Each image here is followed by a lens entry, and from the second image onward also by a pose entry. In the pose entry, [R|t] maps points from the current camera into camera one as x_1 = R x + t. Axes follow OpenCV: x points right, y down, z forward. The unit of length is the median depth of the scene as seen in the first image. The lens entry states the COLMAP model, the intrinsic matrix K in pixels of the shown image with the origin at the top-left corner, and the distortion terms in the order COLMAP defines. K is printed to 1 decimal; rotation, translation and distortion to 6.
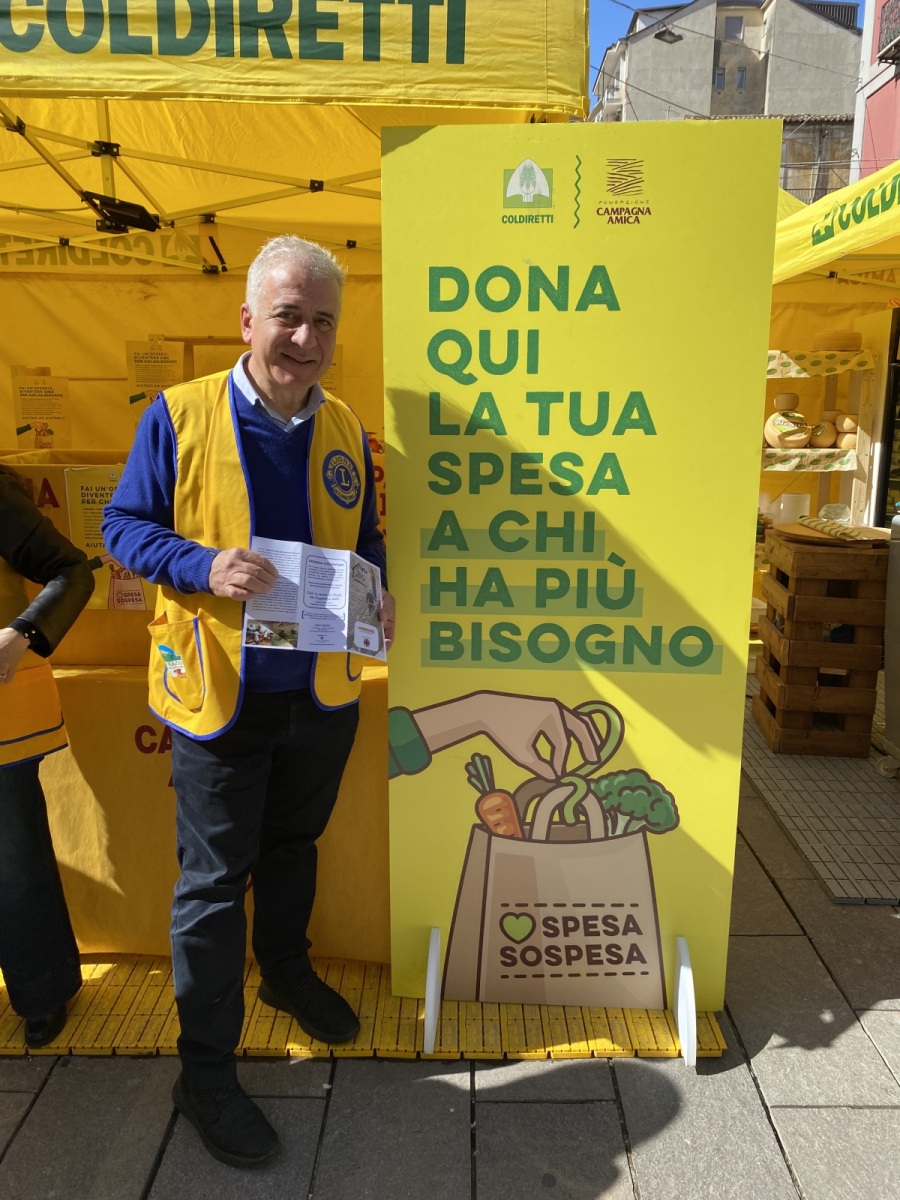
lens RADIAL K [[902.1, 0, 455.5], [0, 902.1, 584.1], [0, 0, 1]] dist [0.062401, -0.073572]
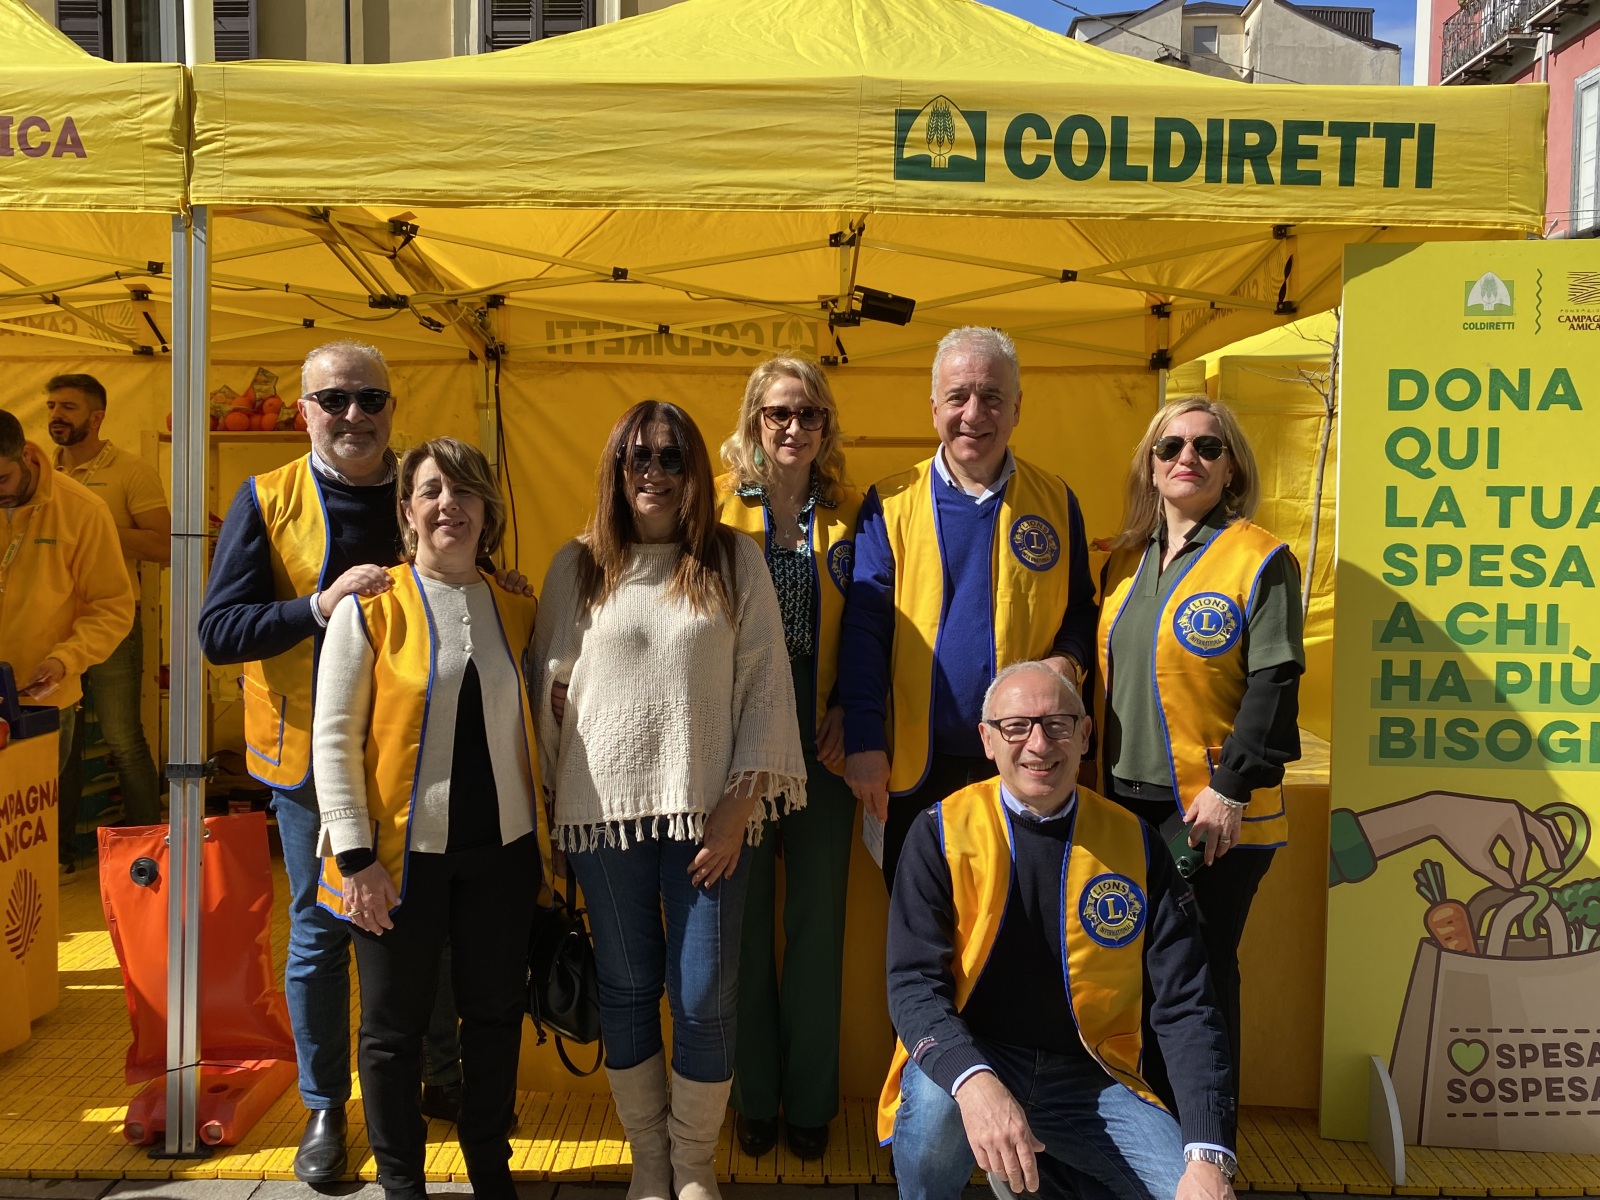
lens RADIAL K [[1332.2, 0, 777.0], [0, 1332.2, 593.6], [0, 0, 1]] dist [0.033426, -0.041796]
pose [[0.999613, 0.011977, -0.025110, -0.626884], [-0.015678, 0.988128, -0.152829, 0.137605], [0.022981, 0.153164, 0.987934, -0.446733]]
